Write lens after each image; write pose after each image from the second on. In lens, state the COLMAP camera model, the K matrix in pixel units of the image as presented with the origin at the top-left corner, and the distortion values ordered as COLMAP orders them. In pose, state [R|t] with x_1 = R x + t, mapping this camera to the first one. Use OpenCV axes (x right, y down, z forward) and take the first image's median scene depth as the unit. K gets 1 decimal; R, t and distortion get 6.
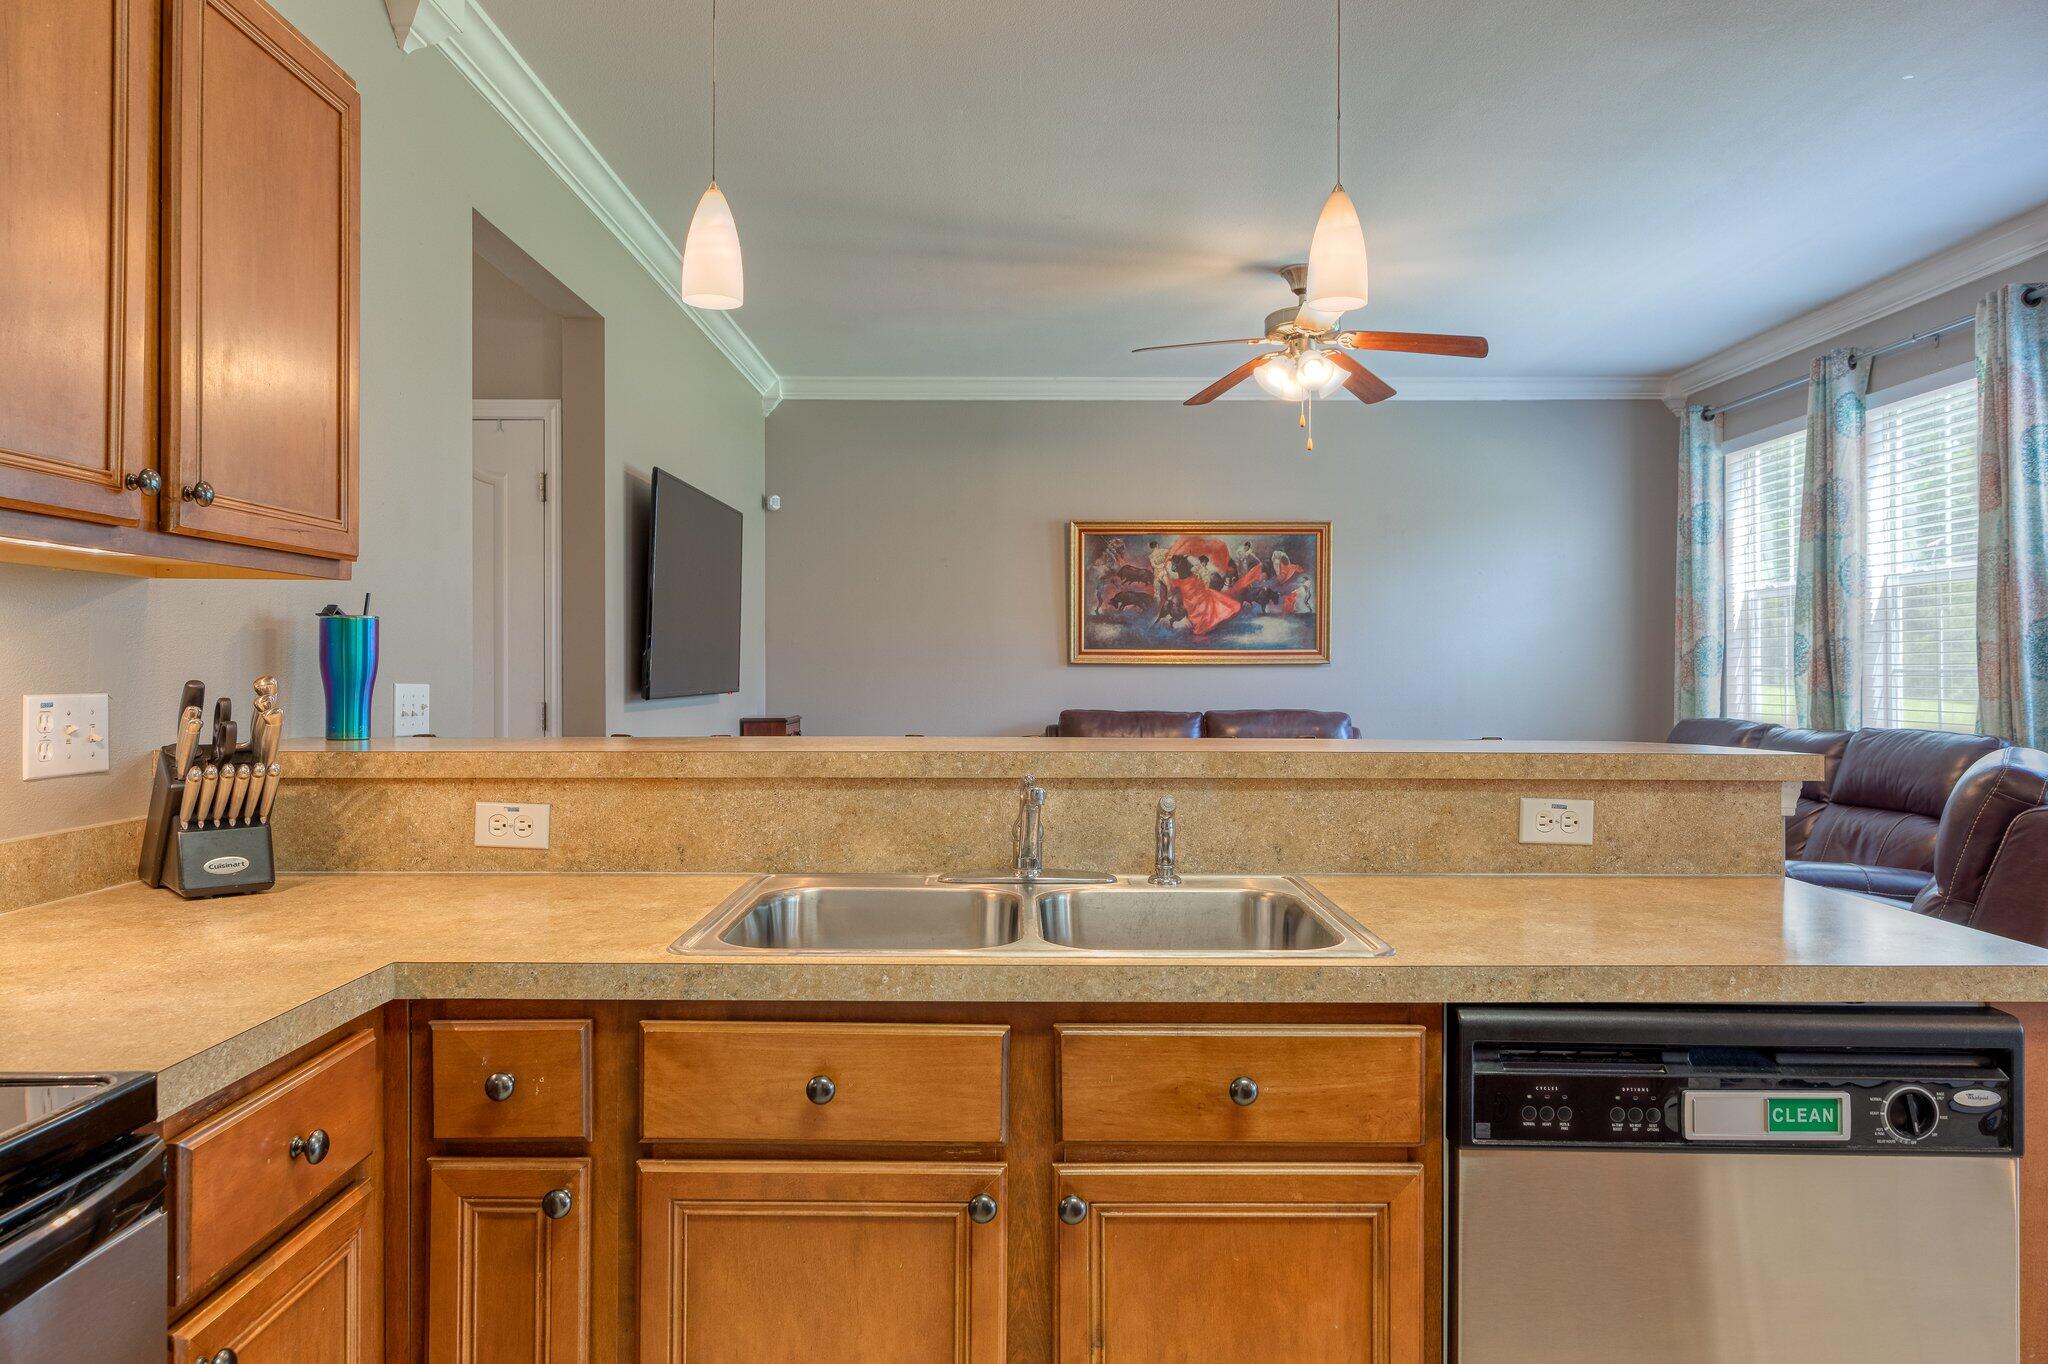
lens RADIAL K [[1323.6, 0, 1016.5], [0, 1323.6, 673.7], [0, 0, 1]] dist [0.011766, 0.001495]
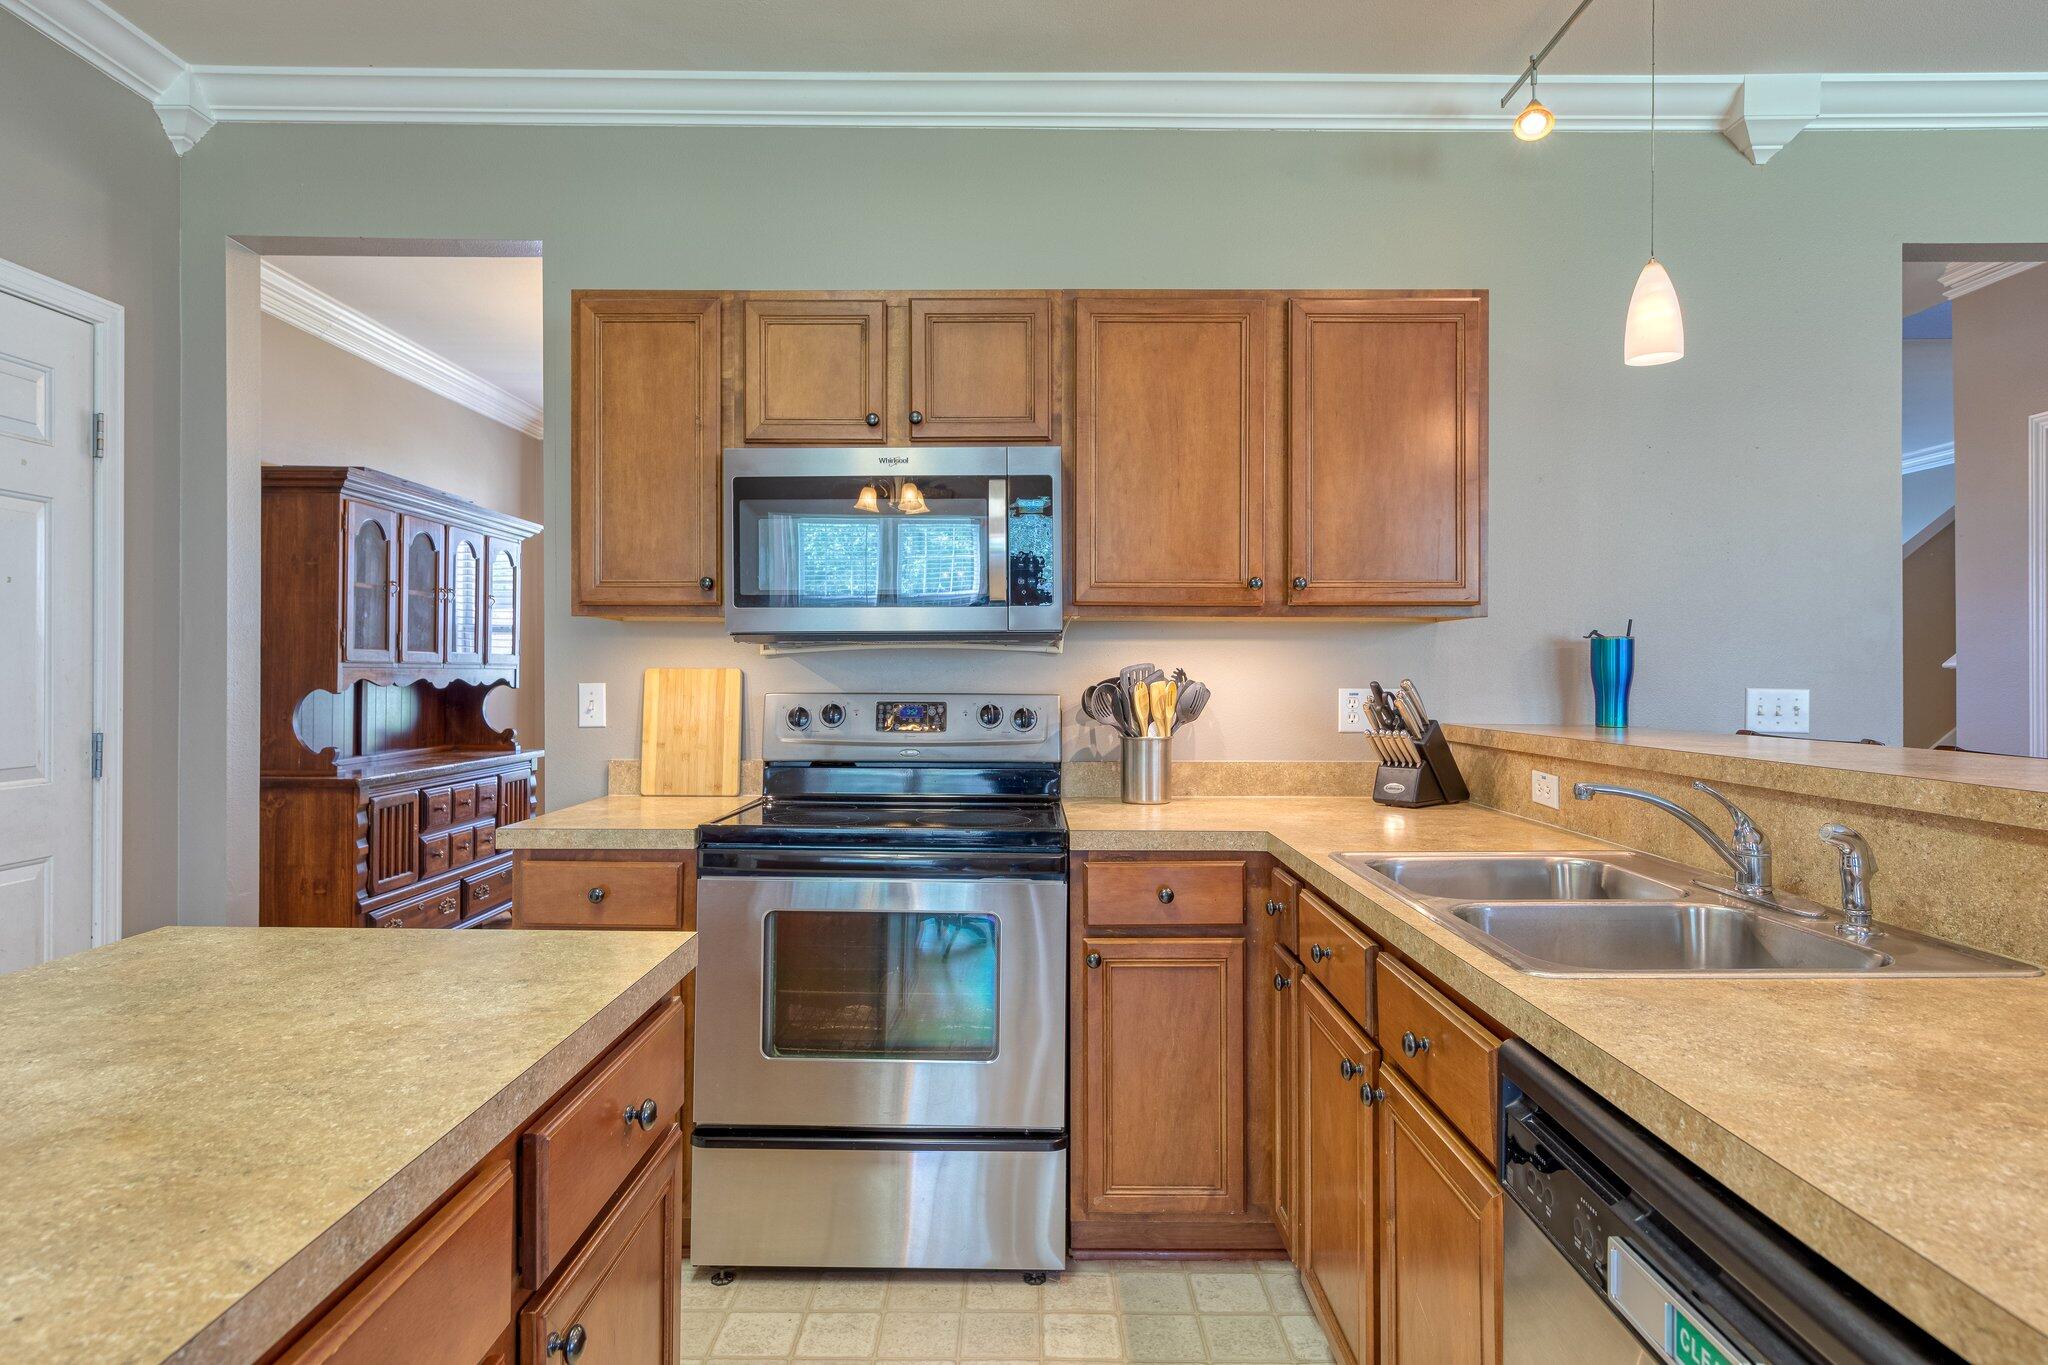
lens RADIAL K [[1144.0, 0, 1012.4], [0, 1144.0, 670.1], [0, 0, 1]] dist [0.010208, -0.005637]
pose [[-0.008892, -0.006561, -0.999939, 0.239024], [-0.006865, 0.999955, -0.006500, 0.000941], [0.999937, 0.006806, -0.008937, 0.139002]]
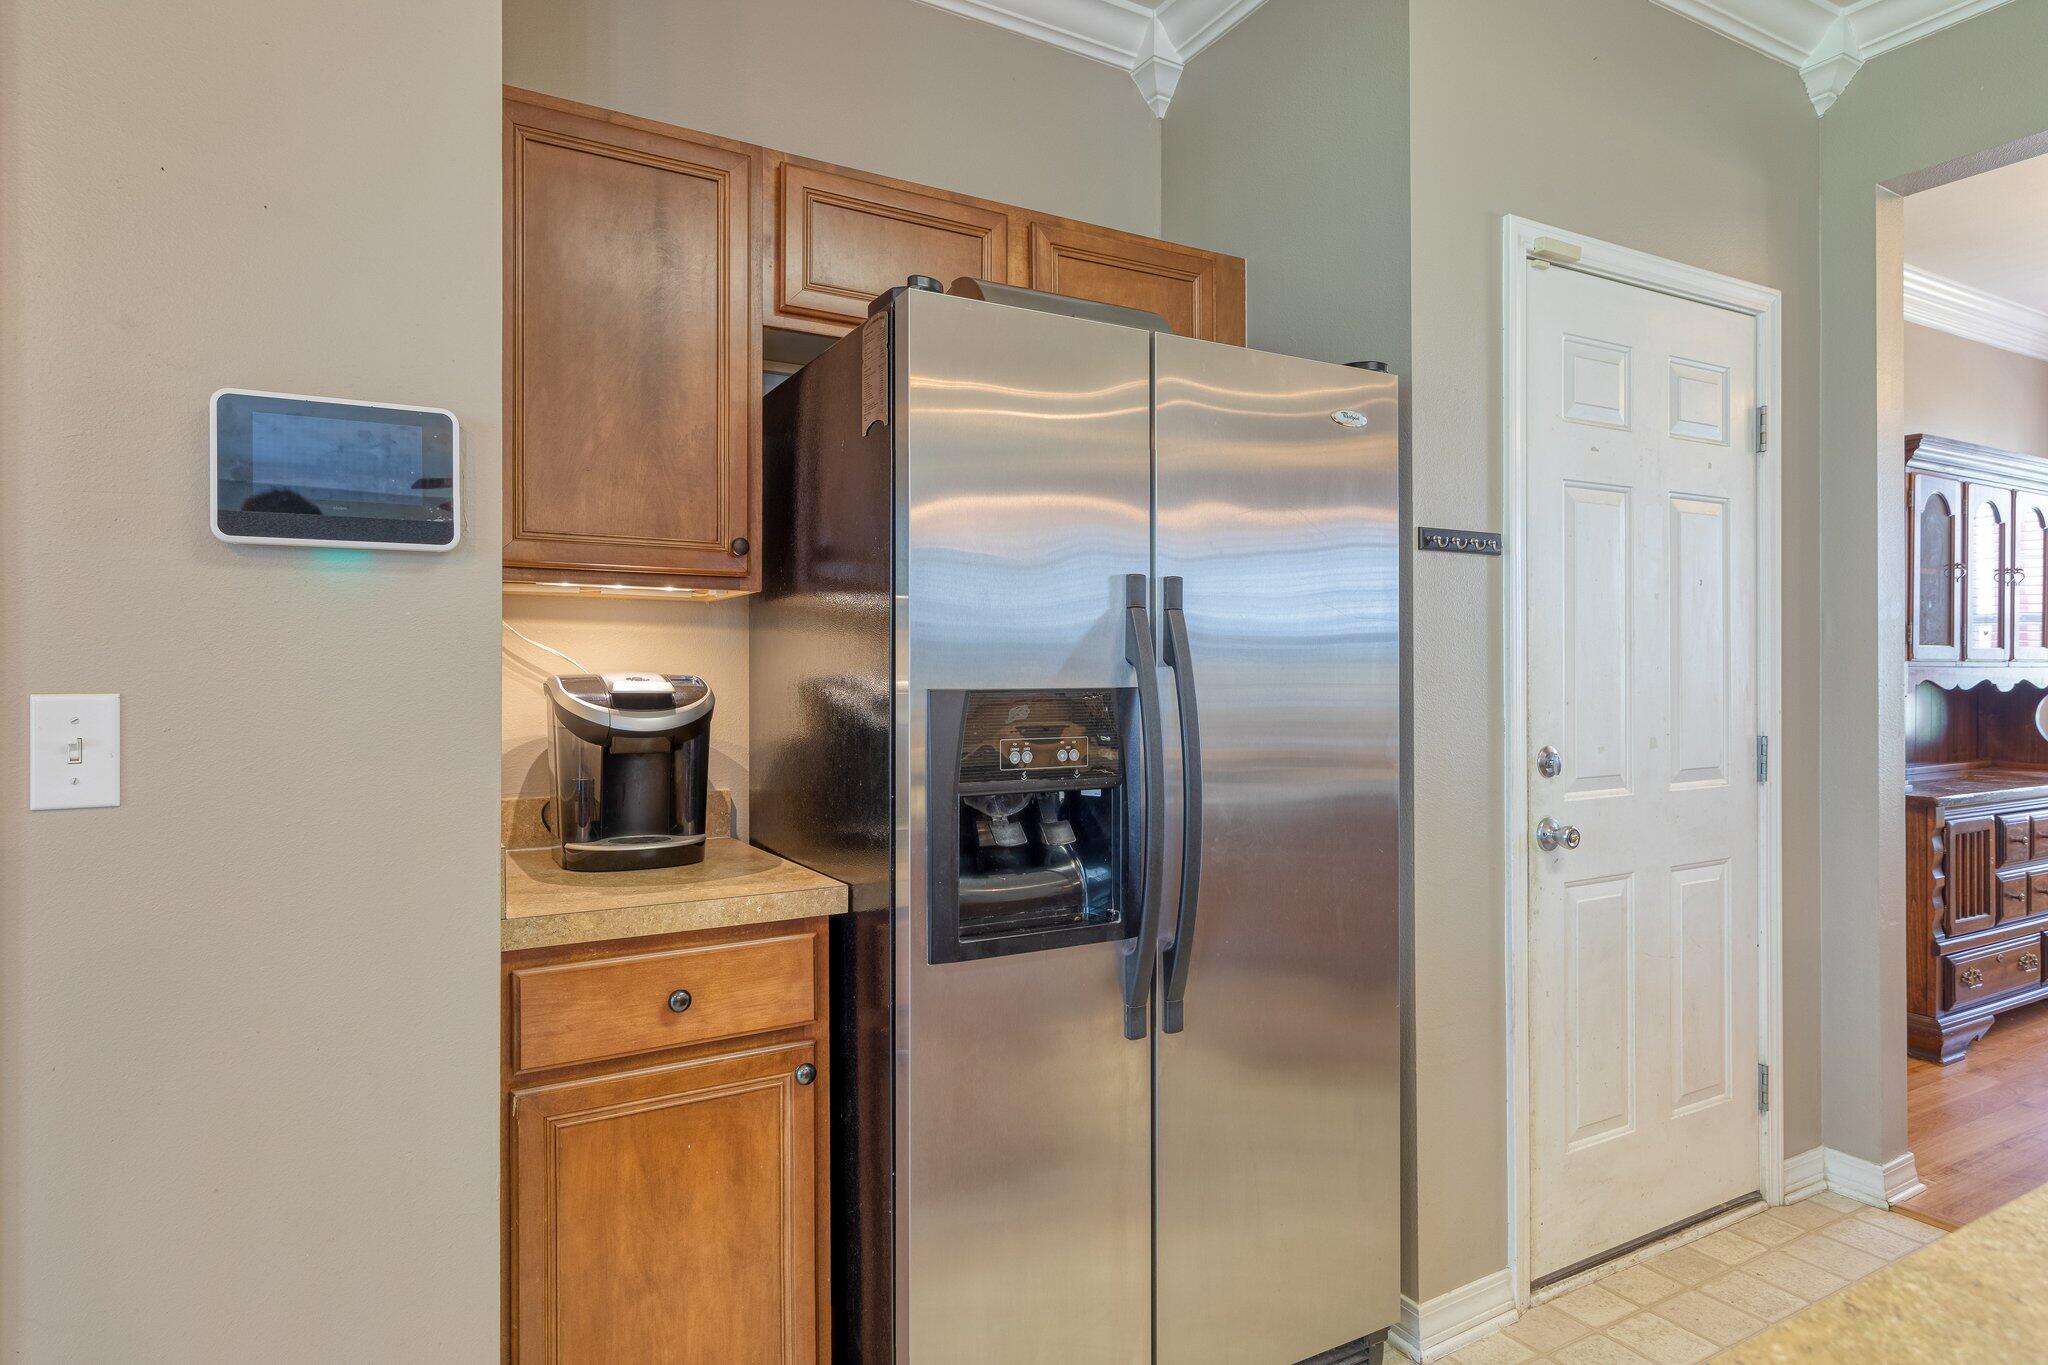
lens RADIAL K [[1144.0, 0, 1016.4], [0, 1144.0, 667.3], [0, 0, 1]] dist [0.010208, -0.005637]
pose [[-0.866768, -0.004506, -0.498691, 0.252930], [-0.004423, 0.999989, -0.001347, 0.000886], [0.498691, 0.001038, -0.866779, 0.028654]]
